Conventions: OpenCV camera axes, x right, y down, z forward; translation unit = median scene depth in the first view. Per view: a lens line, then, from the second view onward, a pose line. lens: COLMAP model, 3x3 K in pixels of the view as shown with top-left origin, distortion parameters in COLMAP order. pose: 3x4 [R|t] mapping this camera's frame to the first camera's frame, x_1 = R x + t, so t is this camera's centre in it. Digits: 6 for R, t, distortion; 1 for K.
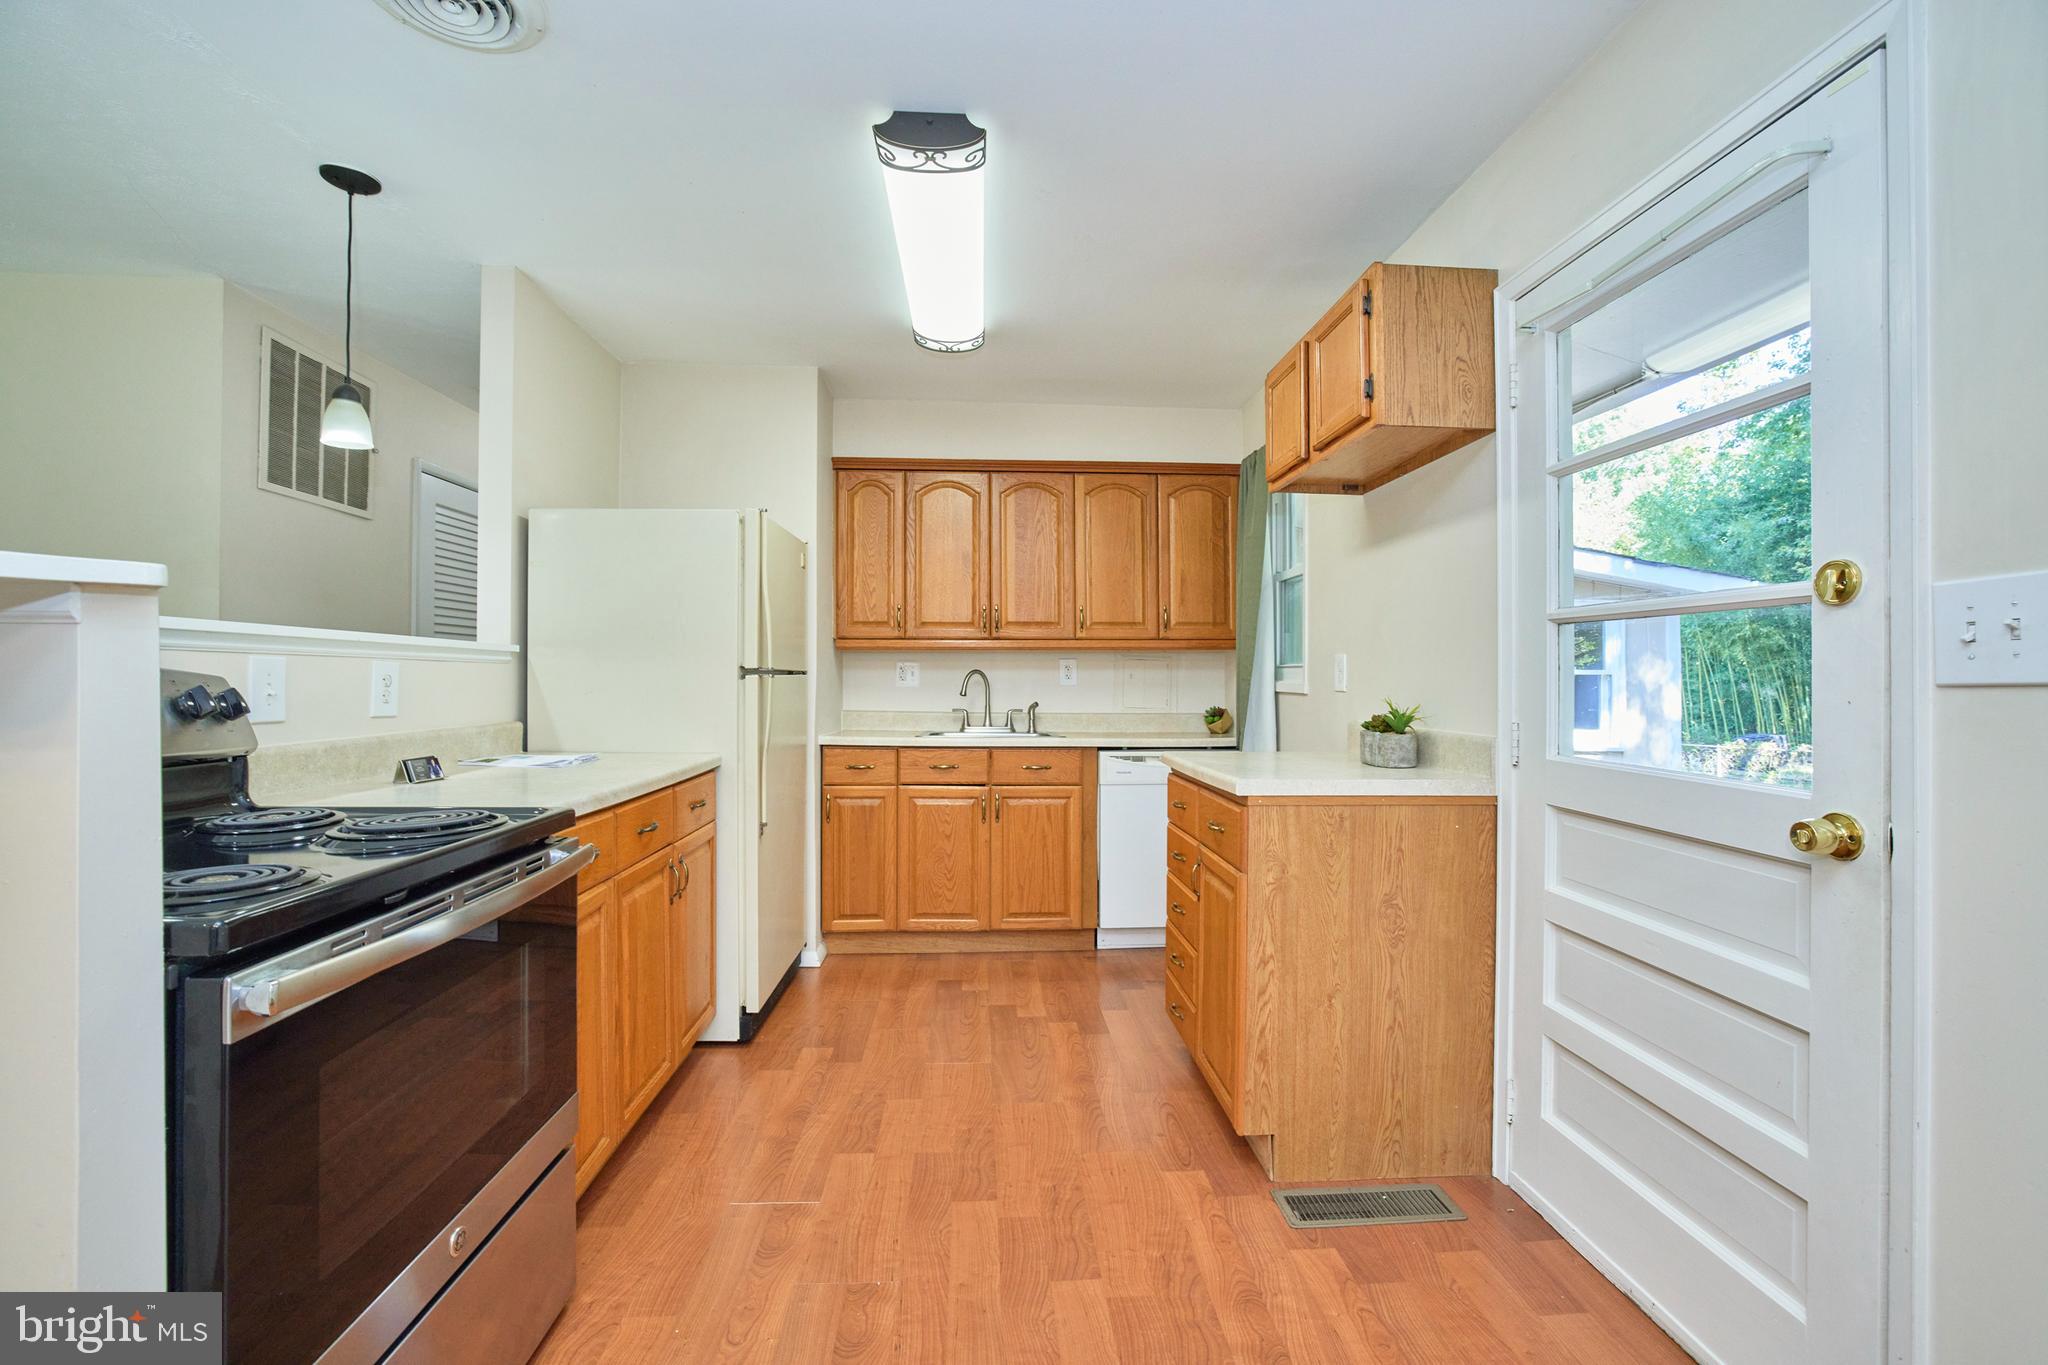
lens RADIAL K [[871.5, 0, 1040.0], [0, 871.5, 675.6], [0, 0, 1]] dist [-0.043673, 0.011752]
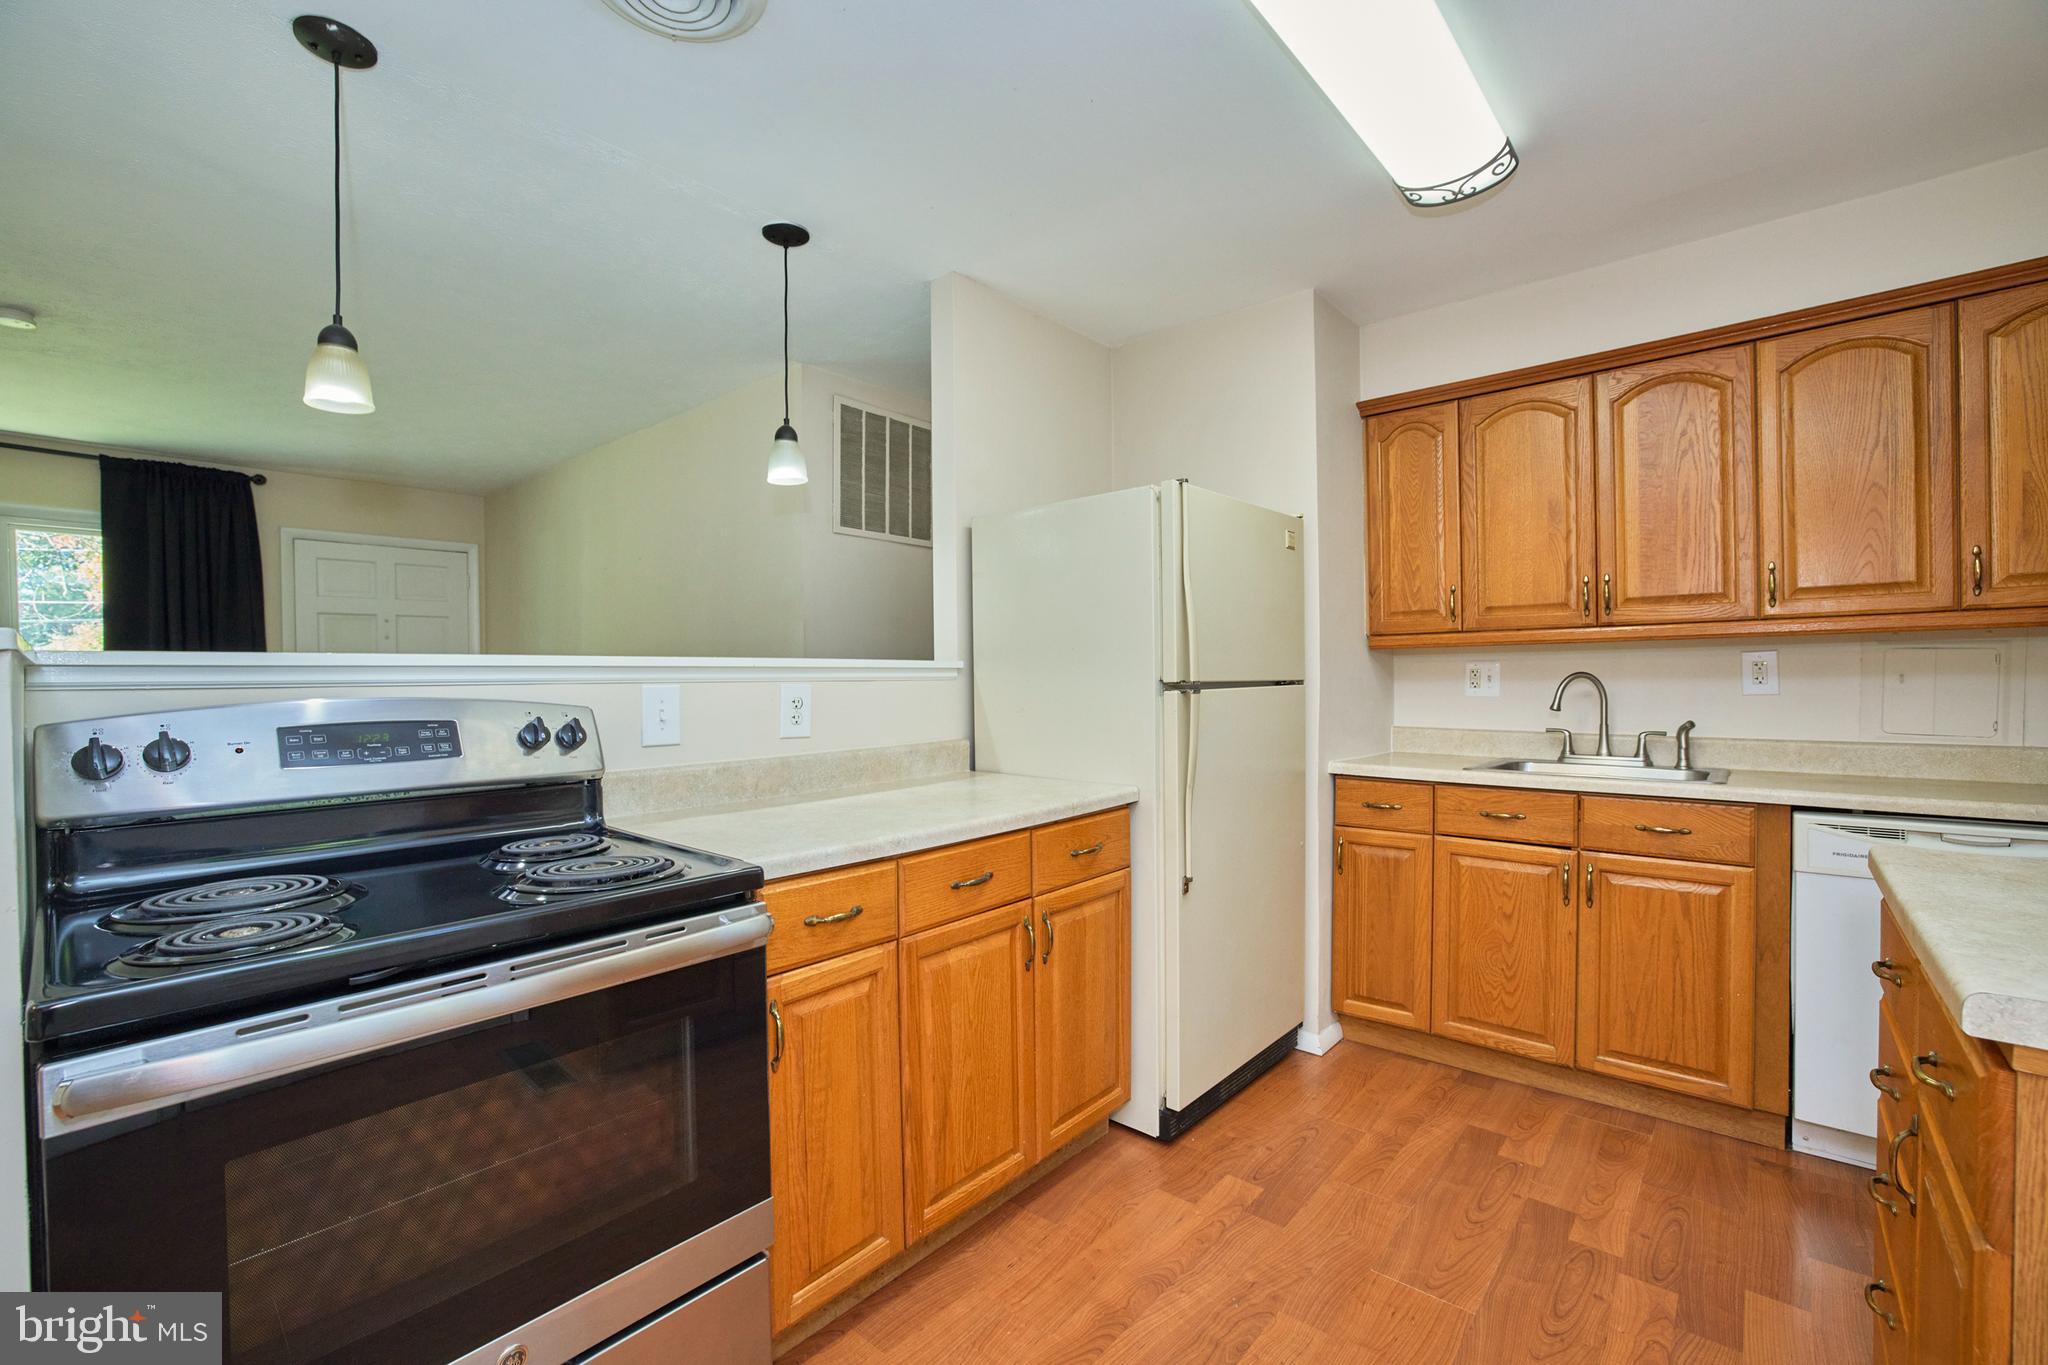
lens RADIAL K [[871.5, 0, 1035.0], [0, 871.5, 693.1], [0, 0, 1]] dist [-0.043673, 0.011752]
pose [[0.710813, 0.000874, -0.703381, 0.128600], [0.017442, 0.999670, 0.018869, -0.014031], [0.703165, -0.025680, 0.710563, 0.310567]]
